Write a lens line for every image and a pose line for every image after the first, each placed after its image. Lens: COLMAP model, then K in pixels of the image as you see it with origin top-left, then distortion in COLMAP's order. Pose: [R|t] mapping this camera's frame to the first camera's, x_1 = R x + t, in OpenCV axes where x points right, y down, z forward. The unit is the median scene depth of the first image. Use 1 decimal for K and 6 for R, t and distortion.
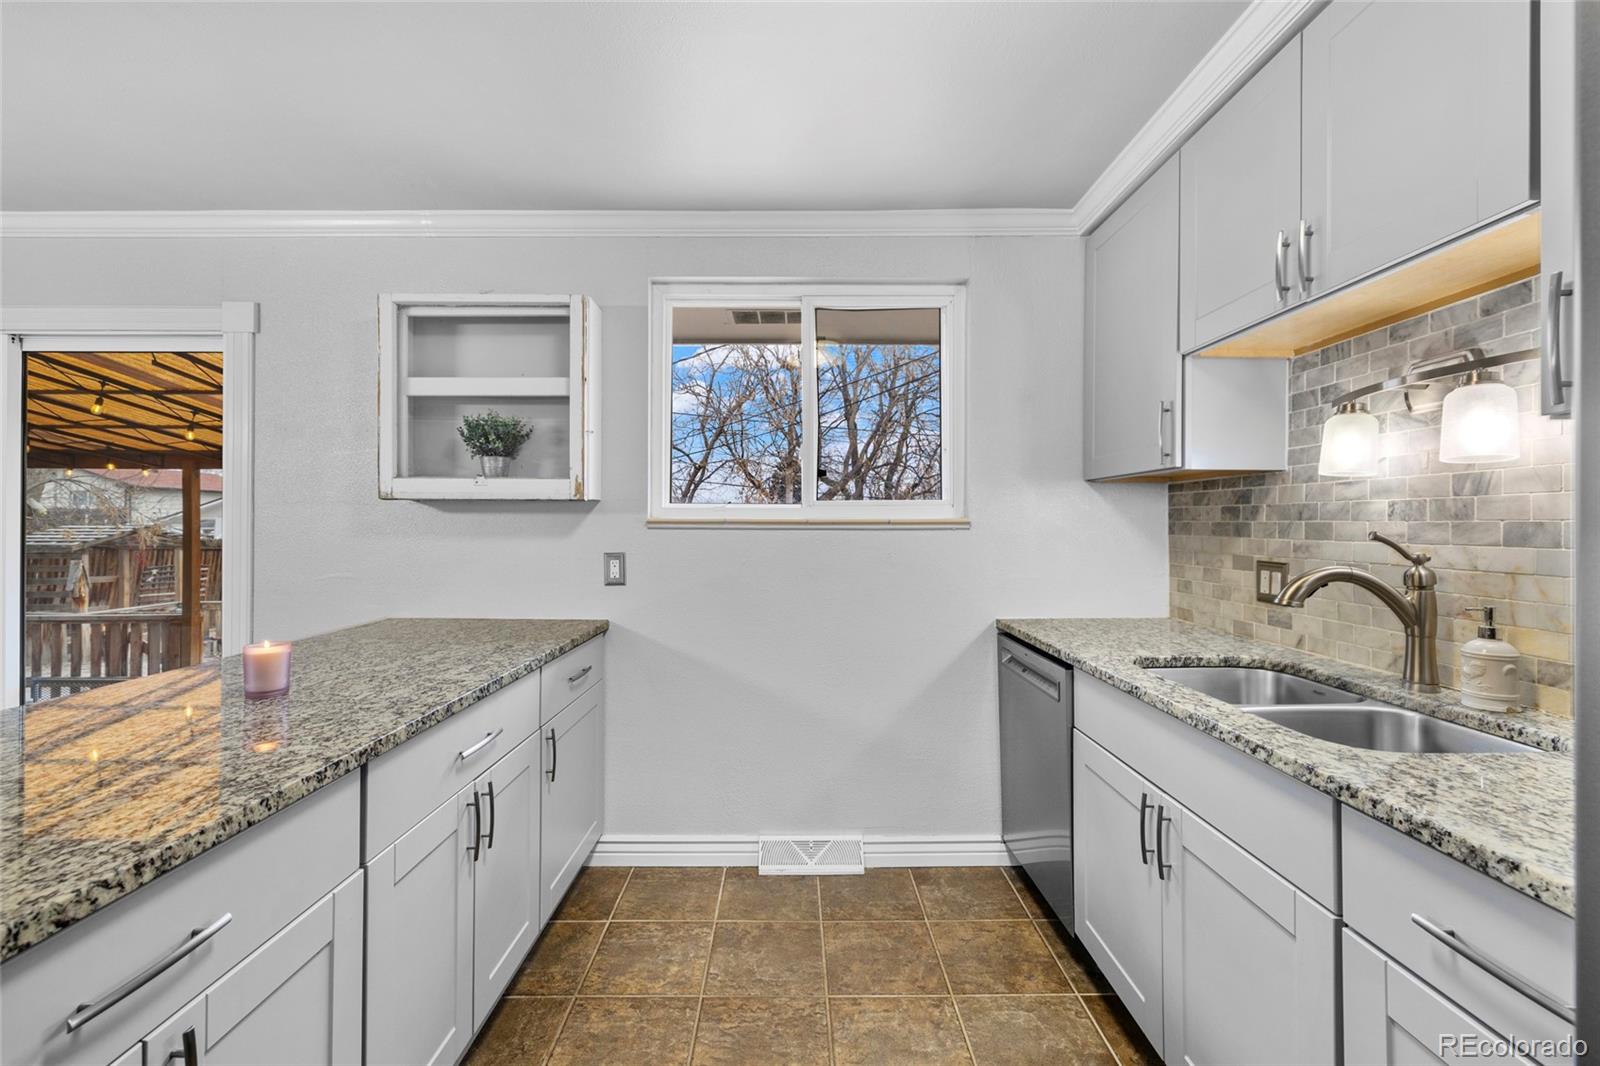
lens RADIAL K [[663.6, 0, 799.4], [0, 663.6, 524.3], [0, 0, 1]] dist [0.000091, 0.000013]
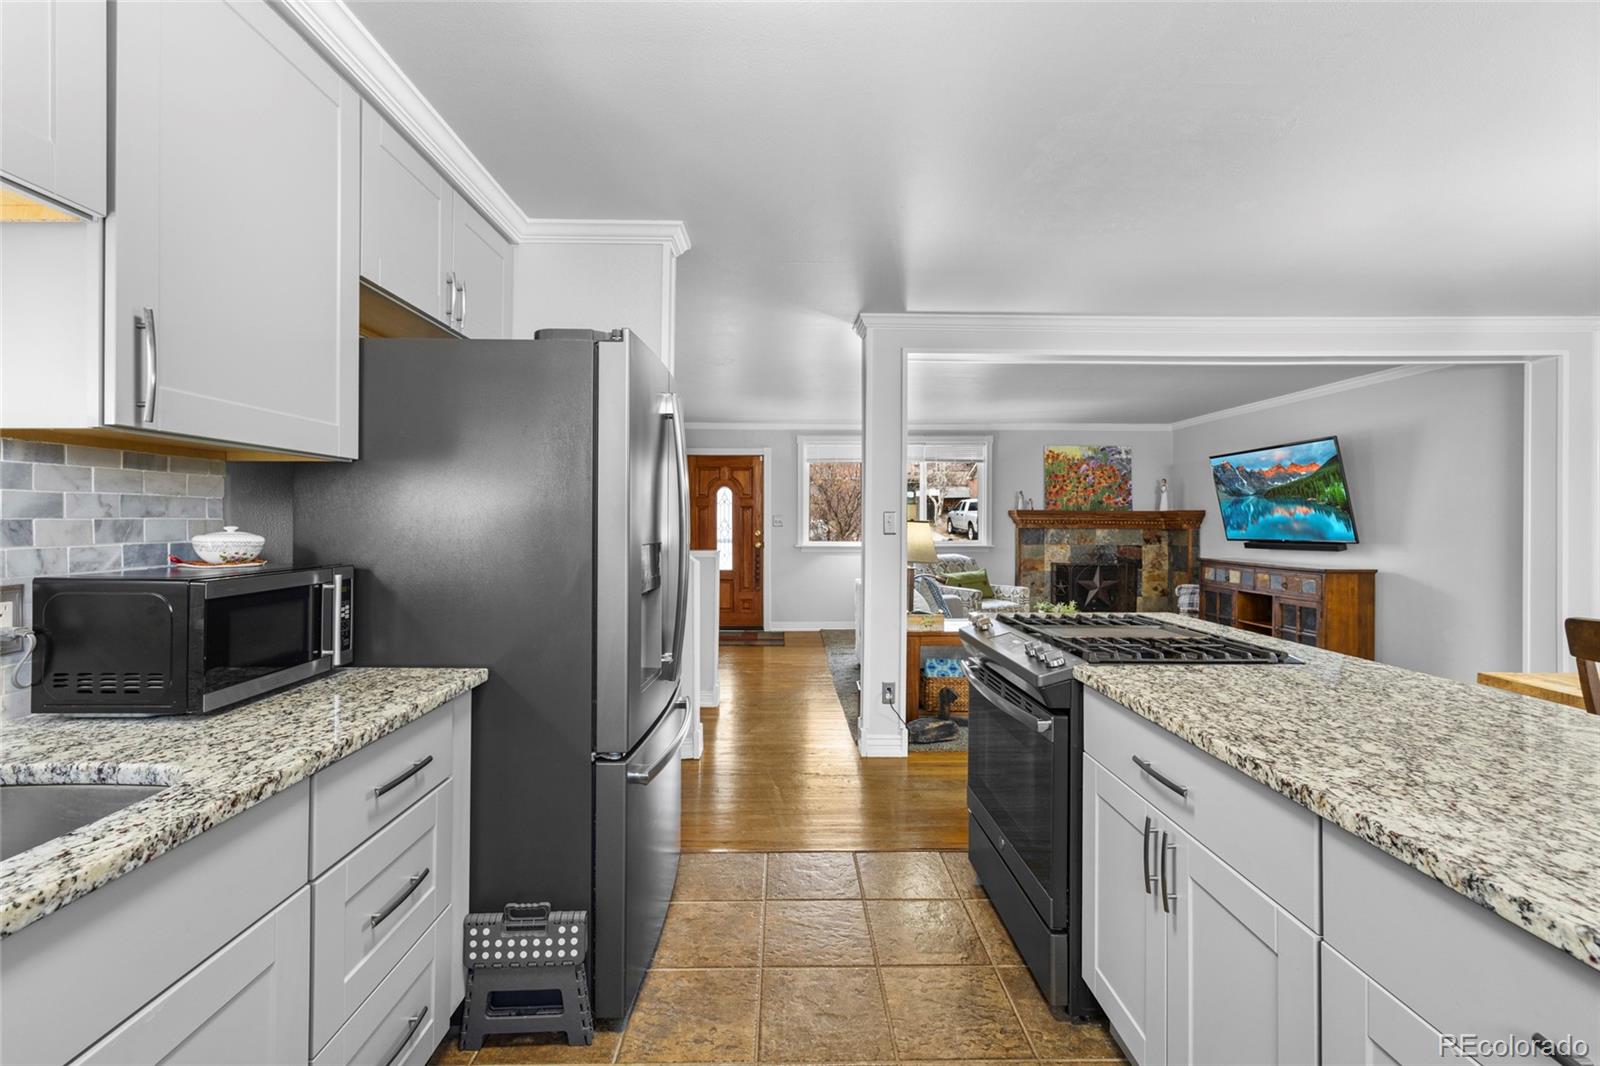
lens RADIAL K [[663.6, 0, 799.5], [0, 663.6, 522.4], [0, 0, 1]] dist [0.000091, 0.000013]
pose [[-0.999929, -0.003976, -0.011276, 0.013710], [-0.003974, 0.999992, -0.000147, -0.007204], [0.011276, -0.000102, -0.999936, 2.007392]]
